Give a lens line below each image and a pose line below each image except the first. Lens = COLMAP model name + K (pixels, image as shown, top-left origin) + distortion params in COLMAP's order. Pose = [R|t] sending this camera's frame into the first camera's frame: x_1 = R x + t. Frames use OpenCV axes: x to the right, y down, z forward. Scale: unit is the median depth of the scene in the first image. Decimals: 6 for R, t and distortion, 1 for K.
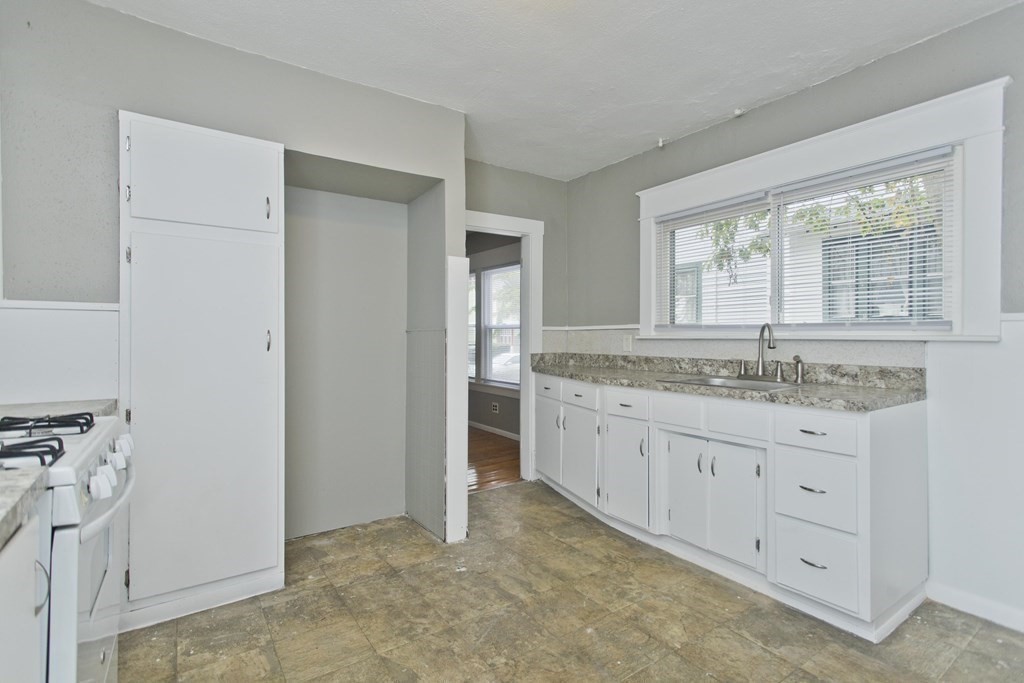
lens RADIAL K [[504.5, 0, 513.5], [0, 504.5, 337.3], [0, 0, 1]] dist [0.001095, 0.000697]
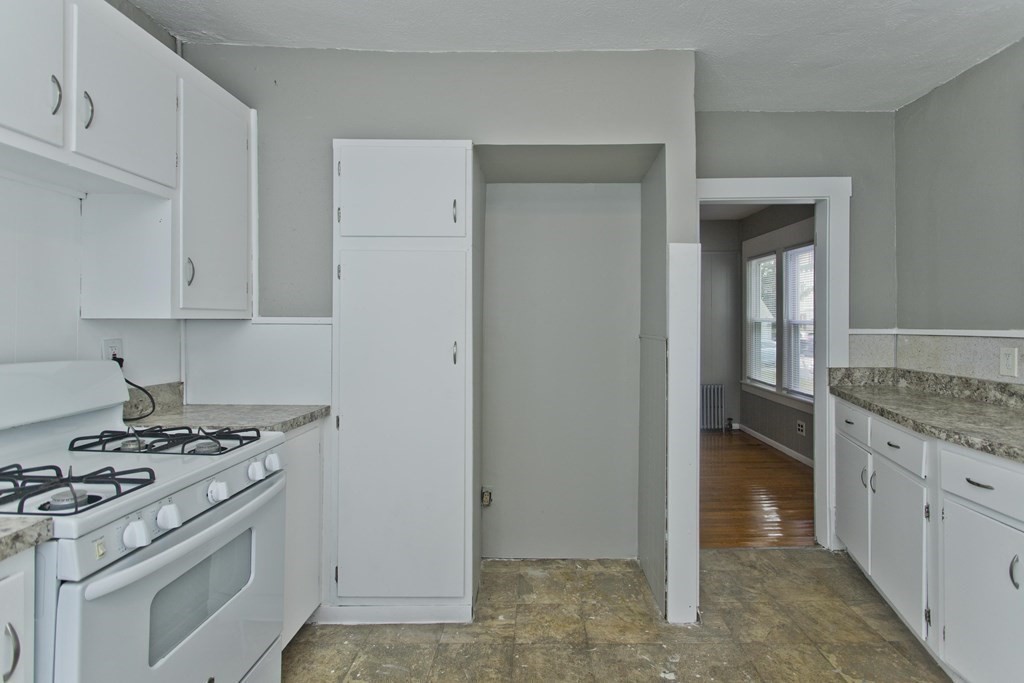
lens RADIAL K [[508.8, 0, 529.6], [0, 508.8, 316.7], [0, 0, 1]] dist [0.000480, 0.000746]
pose [[0.820021, -0.003496, -0.572323, 0.143673], [-0.002404, 0.999951, -0.009553, -0.044515], [0.572329, 0.009209, 0.819972, 0.263958]]
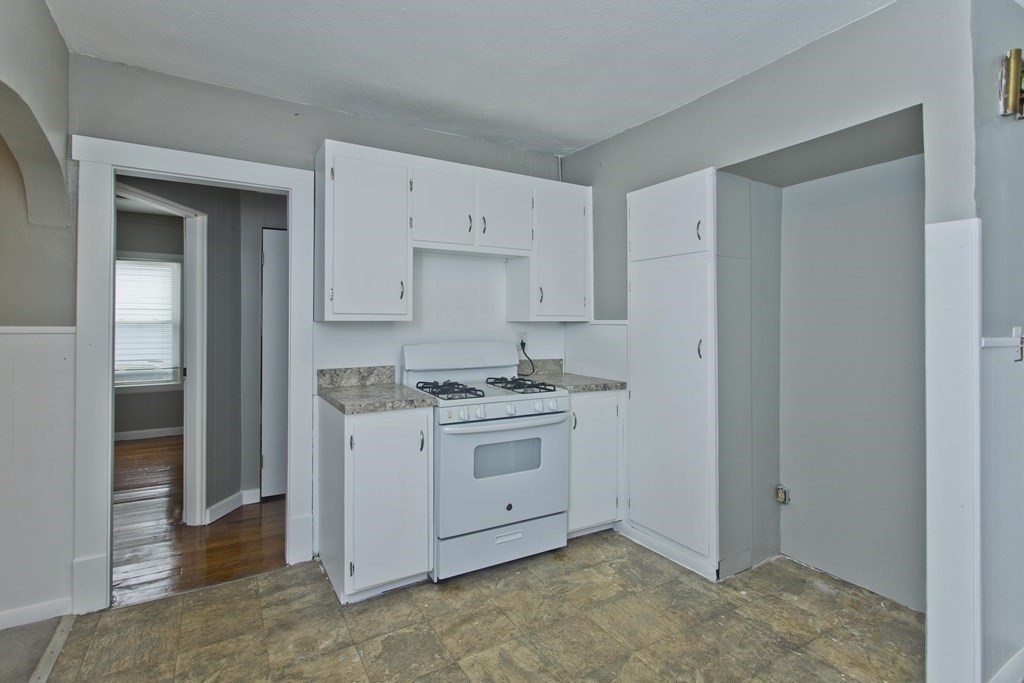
lens RADIAL K [[476.7, 0, 491.6], [0, 476.7, 320.4], [0, 0, 1]] dist [0.001810, 0.000250]
pose [[-0.095419, -0.008218, -0.995403, 0.524833], [-0.003710, 0.999962, -0.007900, -0.040149], [0.995430, 0.002939, -0.095445, 0.554109]]
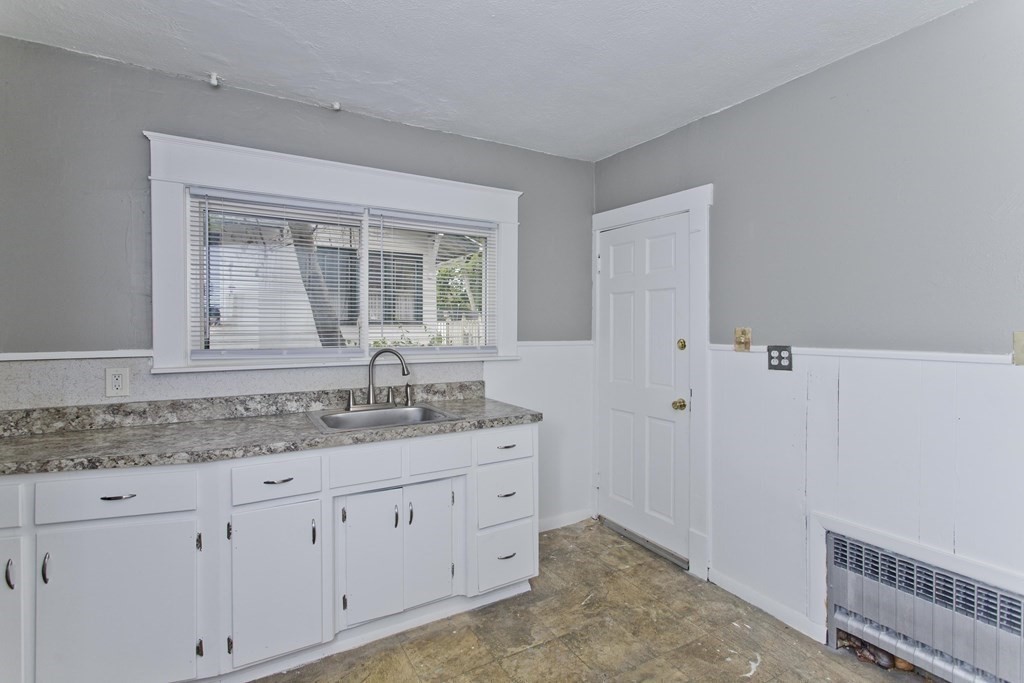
lens RADIAL K [[492.1, 0, 511.3], [0, 492.1, 330.6], [0, 0, 1]] dist [0.000557, 0.000105]
pose [[0.055940, -0.012145, 0.998360, -0.415386], [-0.001888, 0.999923, 0.012270, -0.073350], [-0.998432, -0.002571, 0.055913, 0.686441]]
